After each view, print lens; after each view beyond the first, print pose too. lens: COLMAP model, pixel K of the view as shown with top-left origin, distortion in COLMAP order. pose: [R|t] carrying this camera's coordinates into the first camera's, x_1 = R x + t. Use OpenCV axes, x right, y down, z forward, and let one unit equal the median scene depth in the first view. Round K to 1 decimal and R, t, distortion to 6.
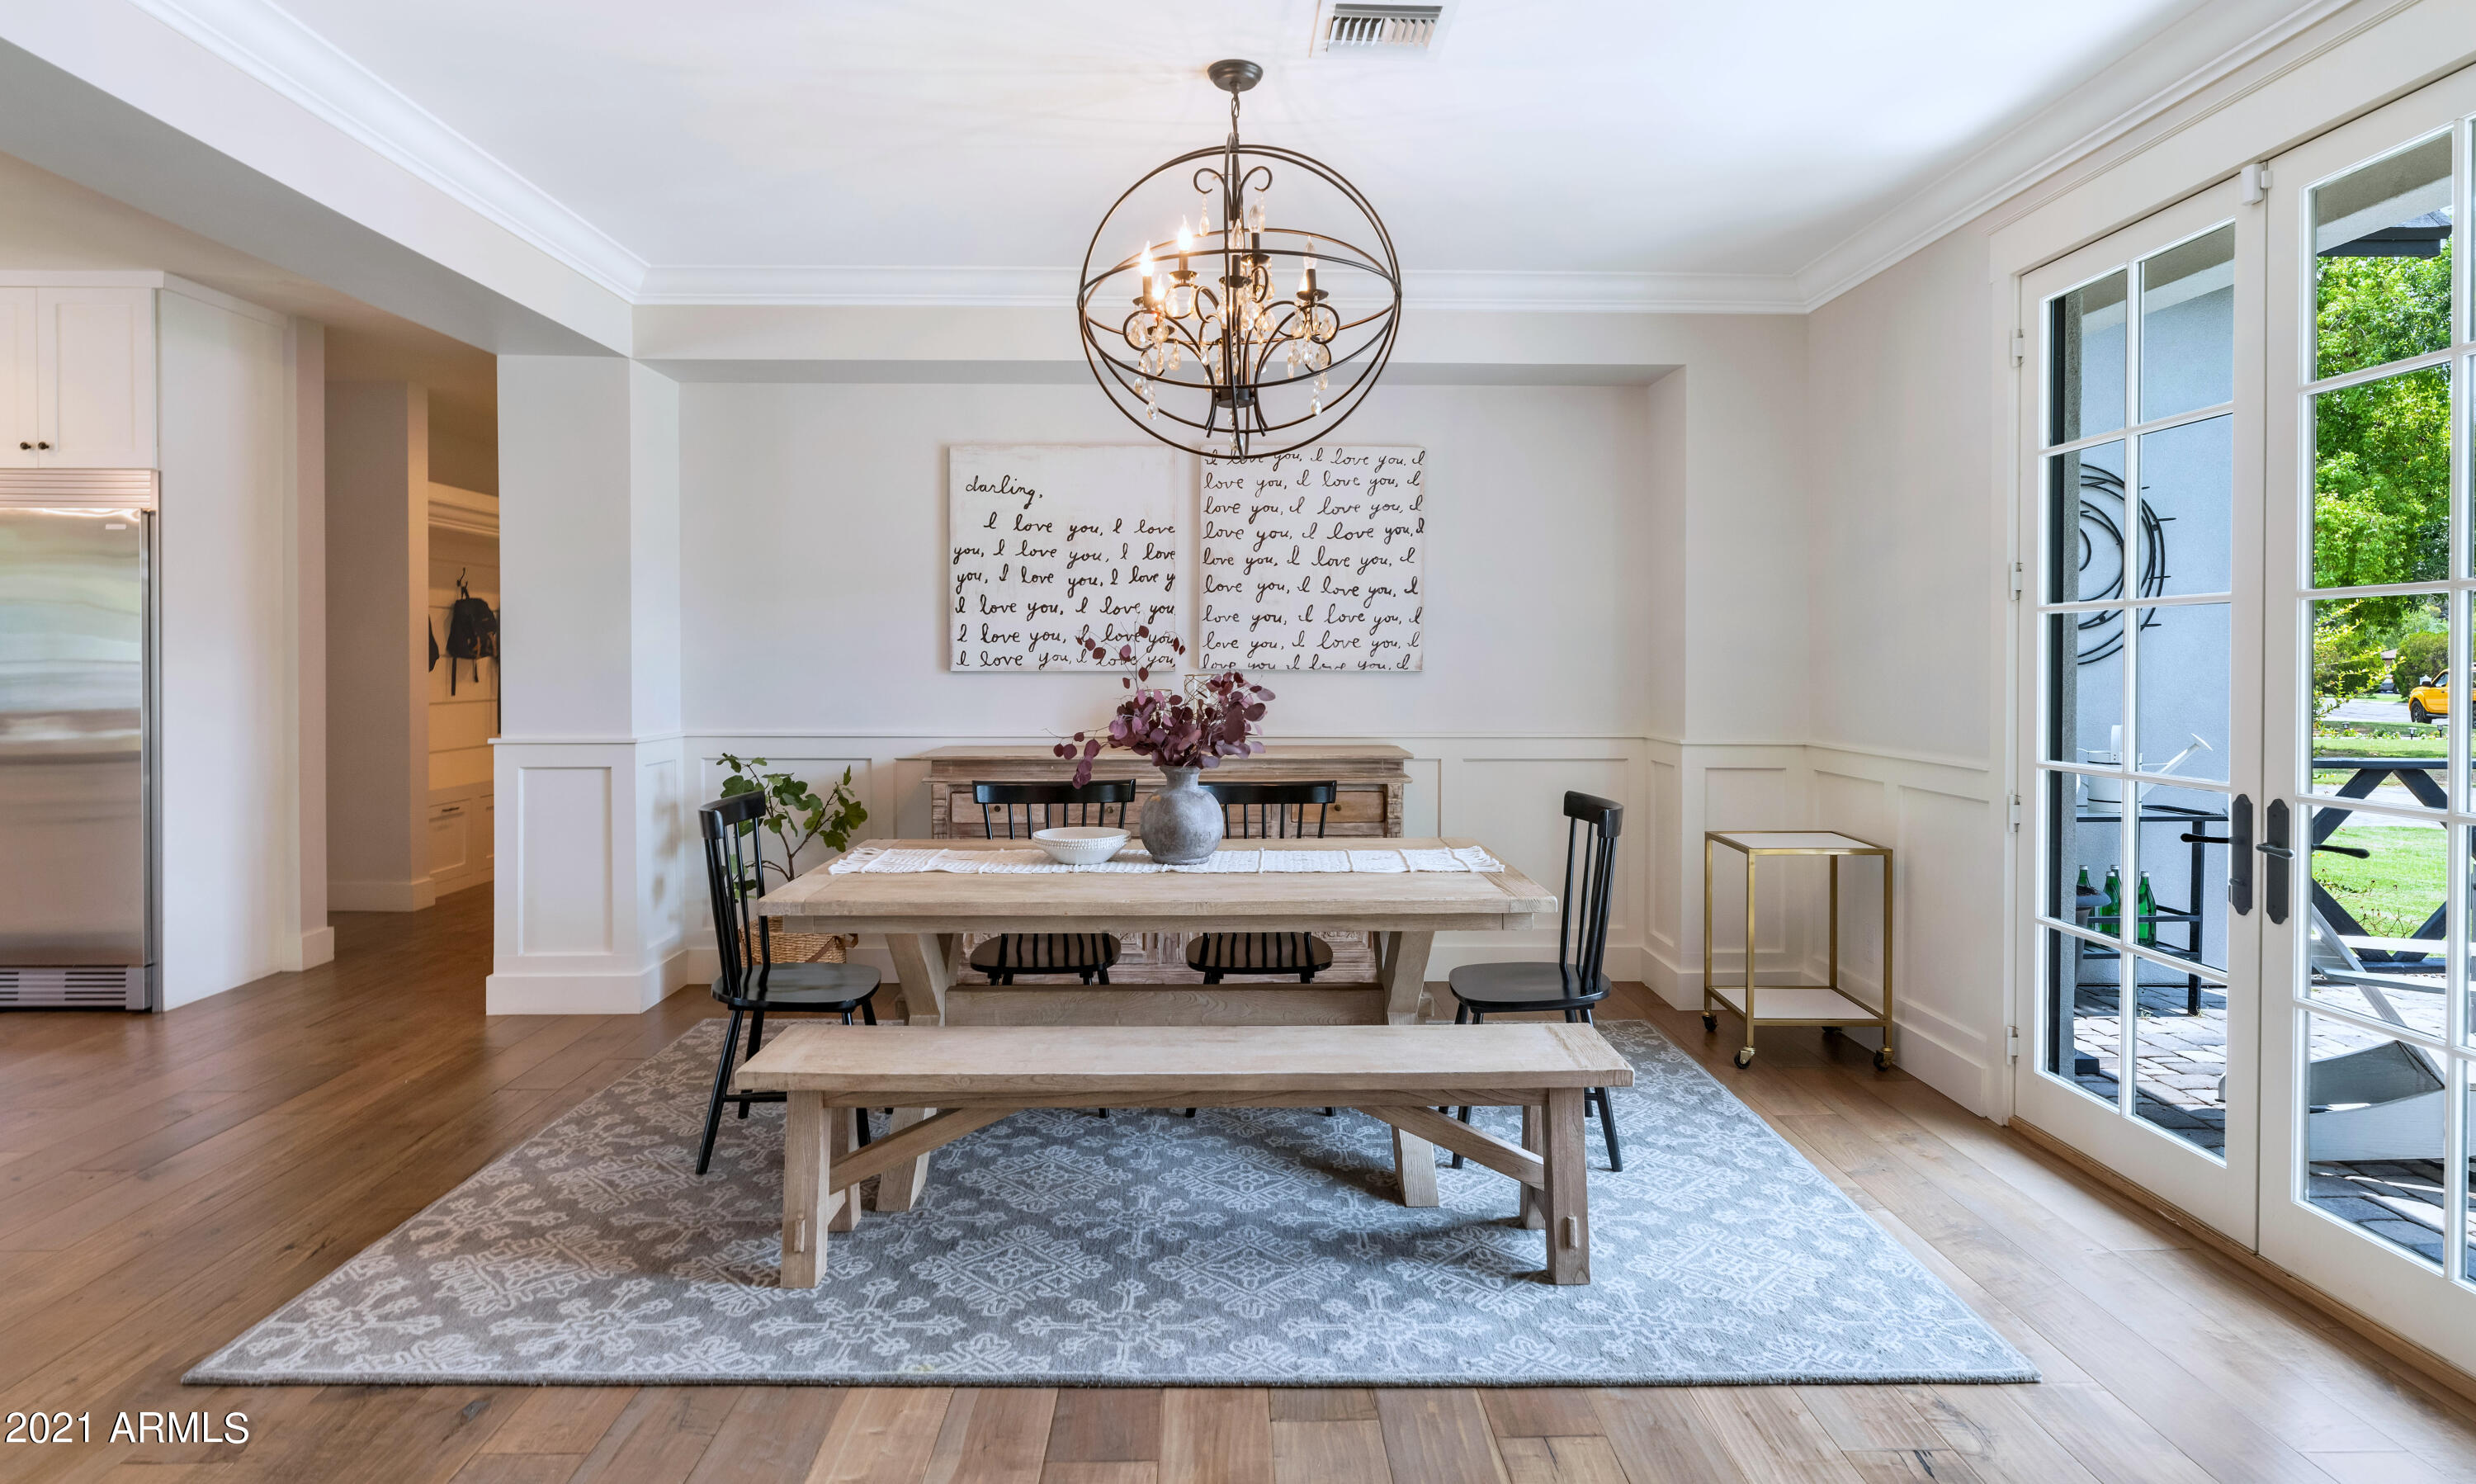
lens RADIAL K [[1337.9, 0, 1236.0], [0, 1337.9, 676.5], [0, 0, 1]] dist [-0.013974, -0.001168]
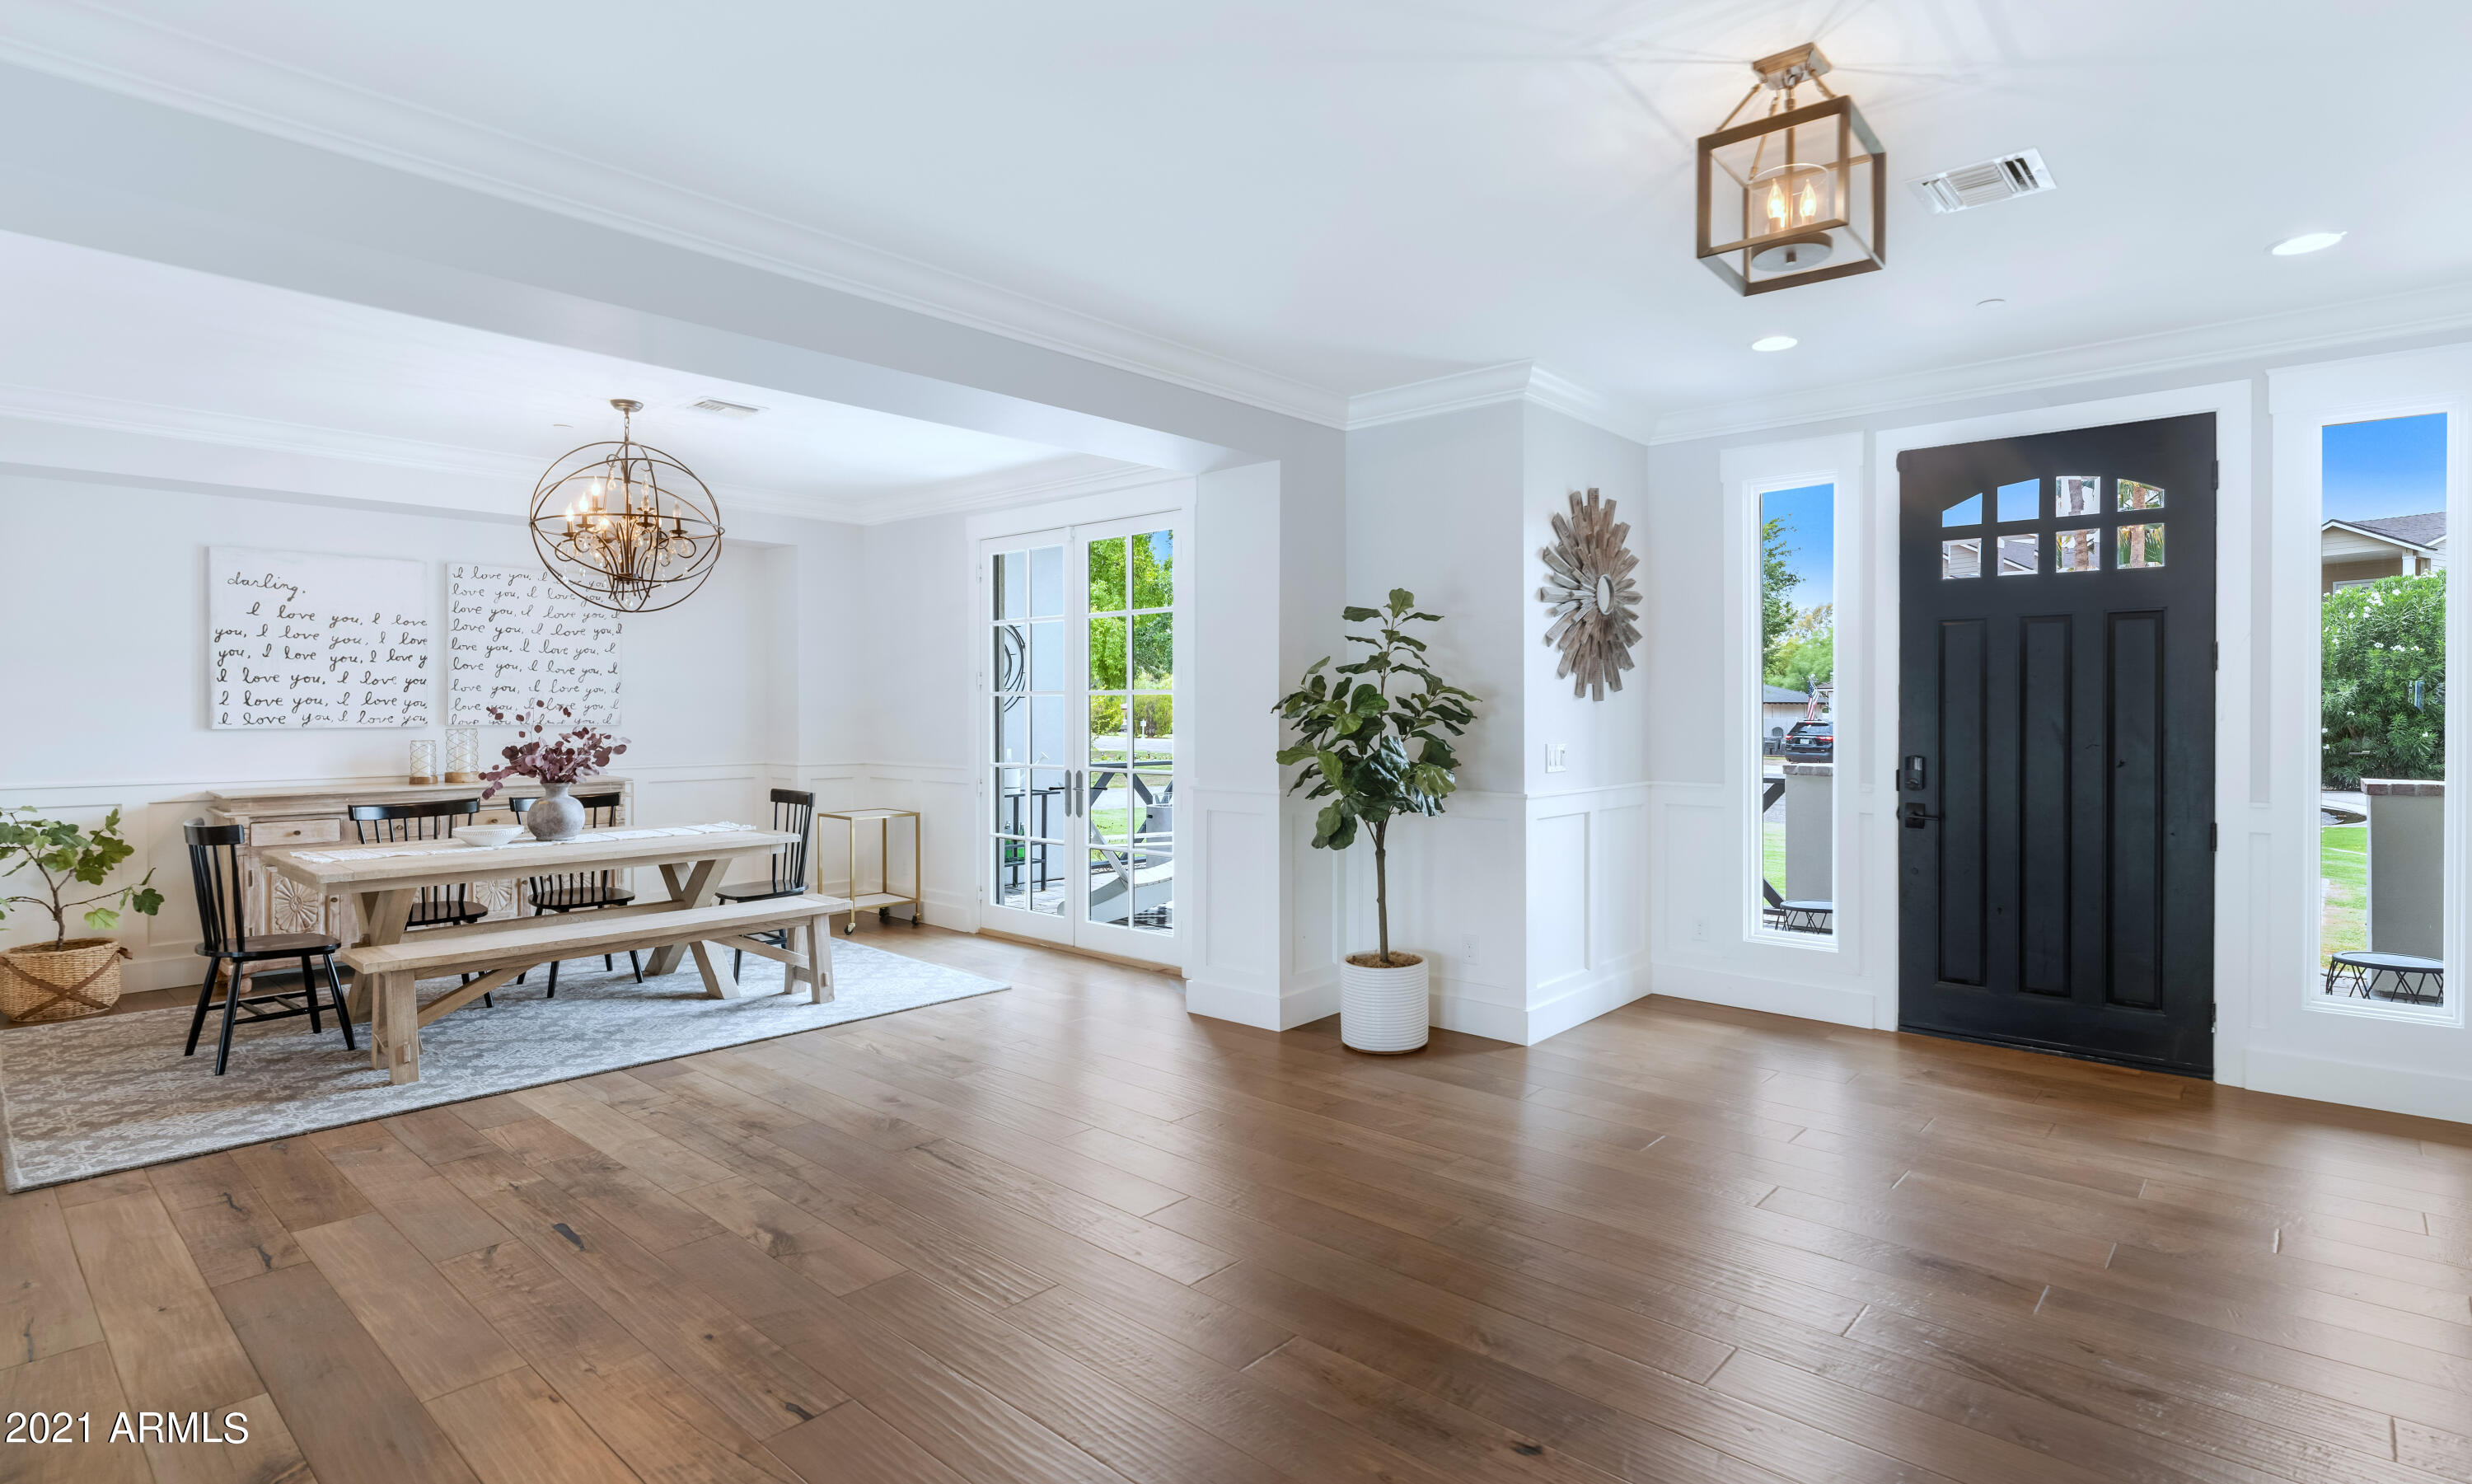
lens RADIAL K [[1223.3, 0, 1282.9], [0, 1223.3, 716.5], [0, 0, 1]] dist [-0.000969, -0.000073]
pose [[0.665315, -0.006252, 0.746536, -0.397513], [0.010816, 0.999941, -0.001265, -0.003618], [-0.746484, 0.008916, 0.665343, -0.482589]]
